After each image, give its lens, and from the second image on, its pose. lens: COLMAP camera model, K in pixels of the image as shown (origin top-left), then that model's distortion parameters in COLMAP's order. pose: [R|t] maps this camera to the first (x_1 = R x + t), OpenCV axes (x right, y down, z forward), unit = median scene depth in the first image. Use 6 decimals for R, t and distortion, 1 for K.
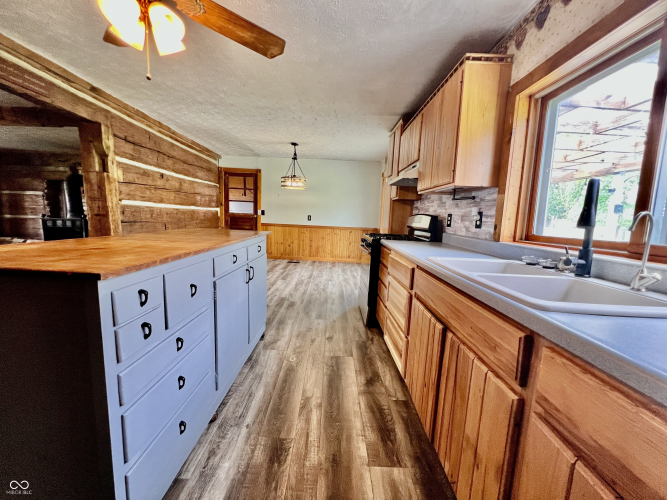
lens RADIAL K [[268.4, 0, 333.4], [0, 268.4, 250.2], [0, 0, 1]] dist [-0.002332, 0.000765]
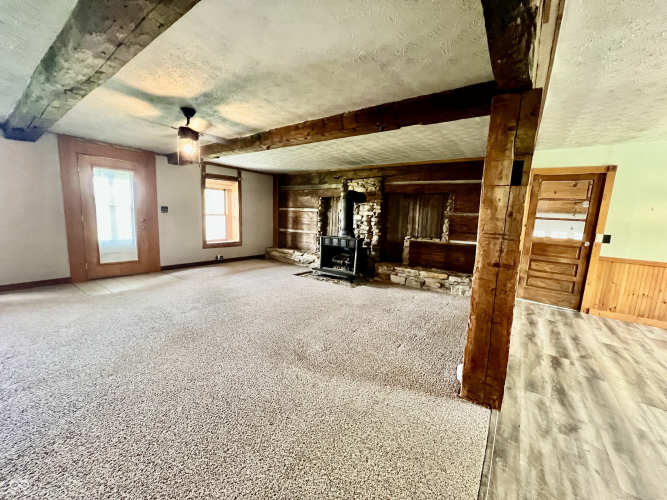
lens RADIAL K [[268.4, 0, 332.0], [0, 268.4, 252.0], [0, 0, 1]] dist [-0.002332, 0.000765]
pose [[0.813121, 0.079410, -0.576653, -0.430347], [-0.088917, 0.995969, 0.011775, -0.068594], [0.575264, 0.041700, 0.816904, 0.184083]]
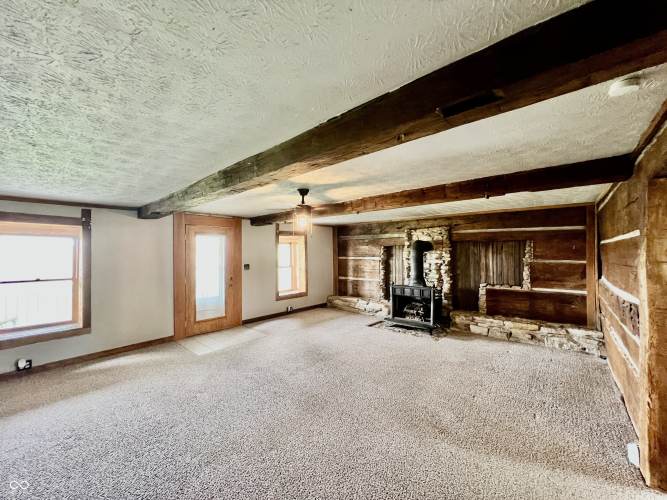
lens RADIAL K [[268.4, 0, 331.8], [0, 268.4, 251.0], [0, 0, 1]] dist [-0.002332, 0.000765]
pose [[0.752440, -0.036148, -0.657668, -0.533746], [-0.056721, 0.991228, -0.119376, -0.106080], [0.656214, 0.127127, 0.743789, 0.064872]]
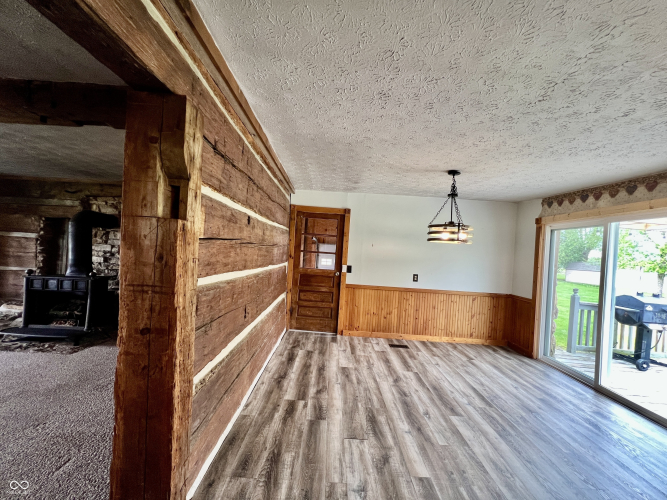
lens RADIAL K [[268.4, 0, 335.0], [0, 268.4, 250.8], [0, 0, 1]] dist [-0.002332, 0.000765]
pose [[0.999790, 0.019651, 0.005804, -0.318931], [-0.018740, 0.991491, -0.128819, -0.101470], [-0.008286, 0.128683, 0.991651, 0.315038]]
